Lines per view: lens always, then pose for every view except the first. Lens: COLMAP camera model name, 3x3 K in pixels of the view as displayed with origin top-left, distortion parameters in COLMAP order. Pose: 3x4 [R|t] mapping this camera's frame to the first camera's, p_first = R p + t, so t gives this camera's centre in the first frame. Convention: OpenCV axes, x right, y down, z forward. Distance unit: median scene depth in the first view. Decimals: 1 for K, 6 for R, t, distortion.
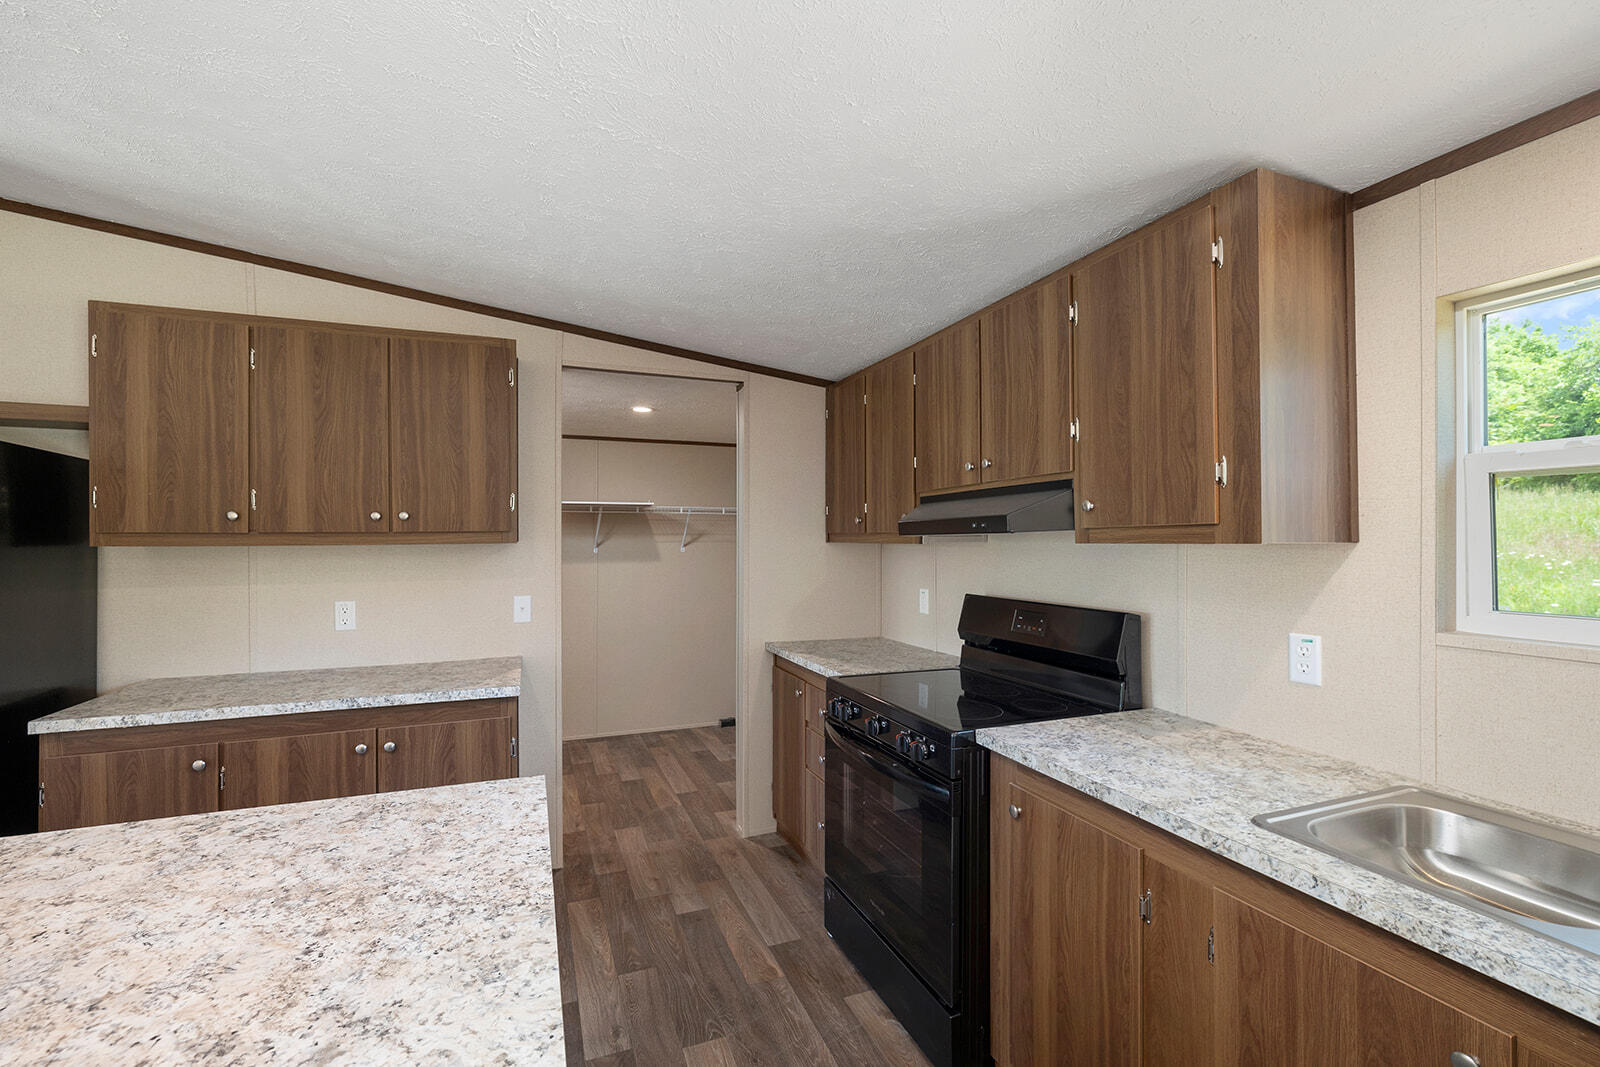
lens RADIAL K [[669.3, 0, 796.0], [0, 669.3, 538.0], [0, 0, 1]] dist [0.001484, 0.000077]
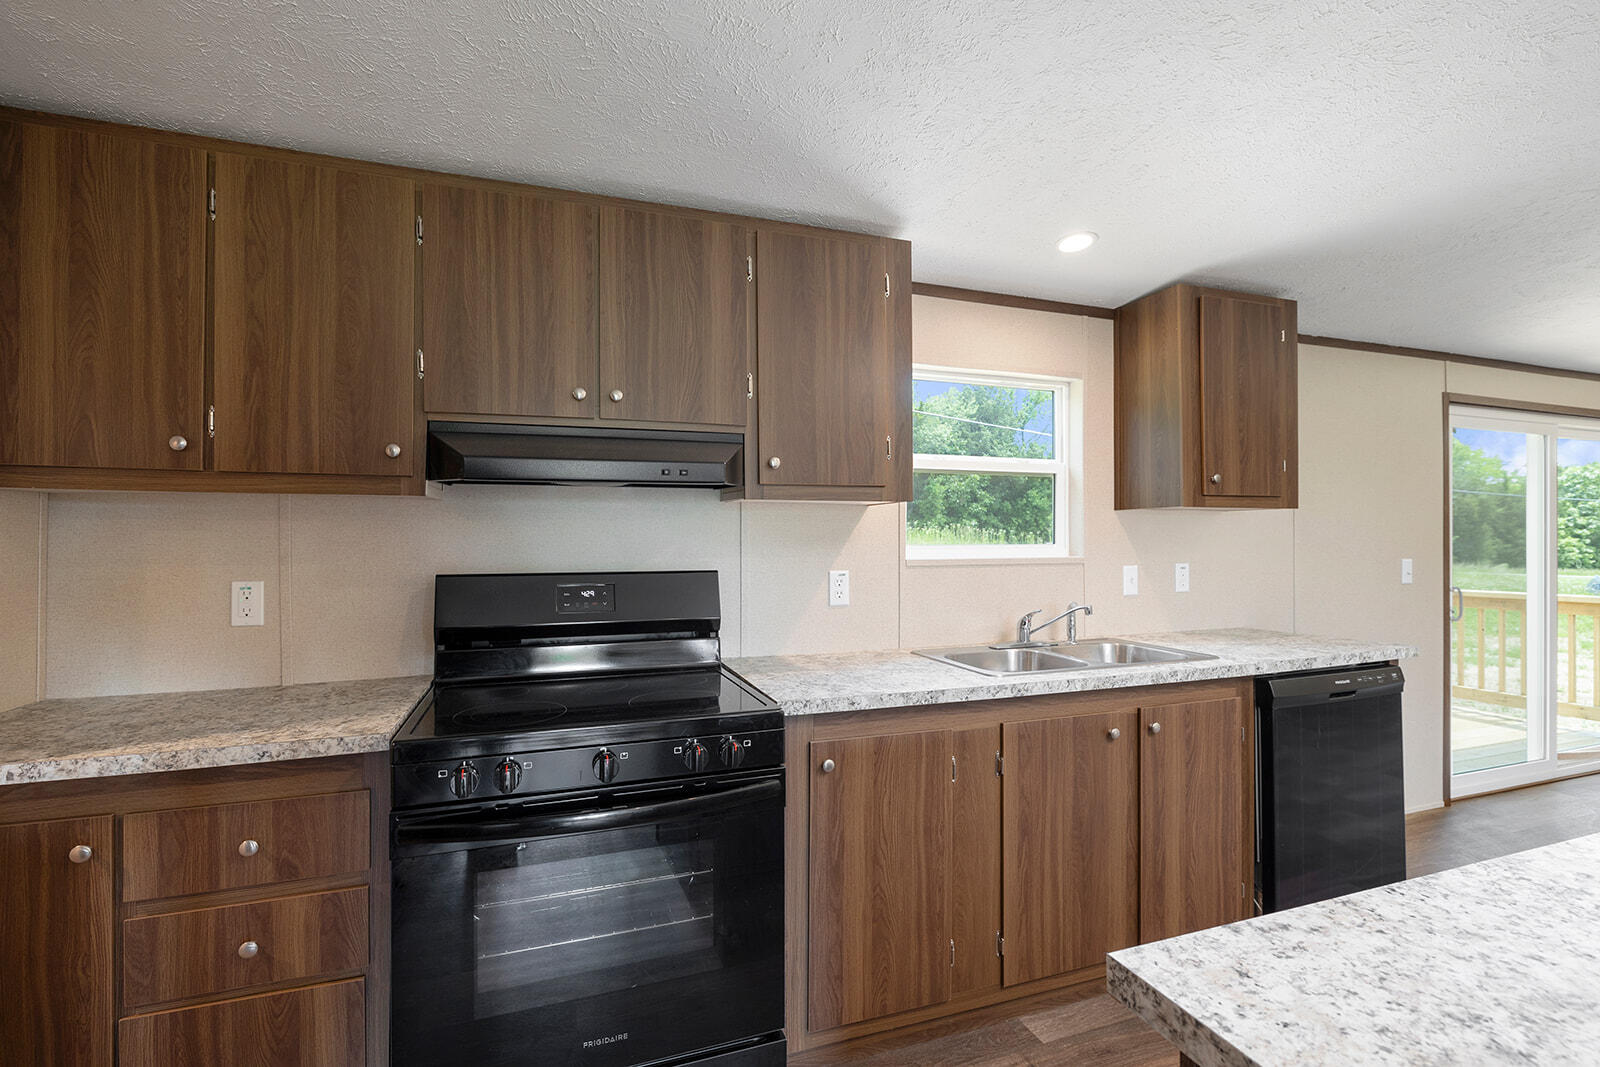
lens RADIAL K [[698.7, 0, 800.0], [0, 698.7, 533.5], [0, 0, 1]] dist [0.000452, 0.000417]
pose [[0.051571, 0.004894, 0.998657, -0.772059], [-0.004733, 0.999978, -0.004657, 0.078882], [-0.998658, -0.004487, 0.051593, 1.085563]]
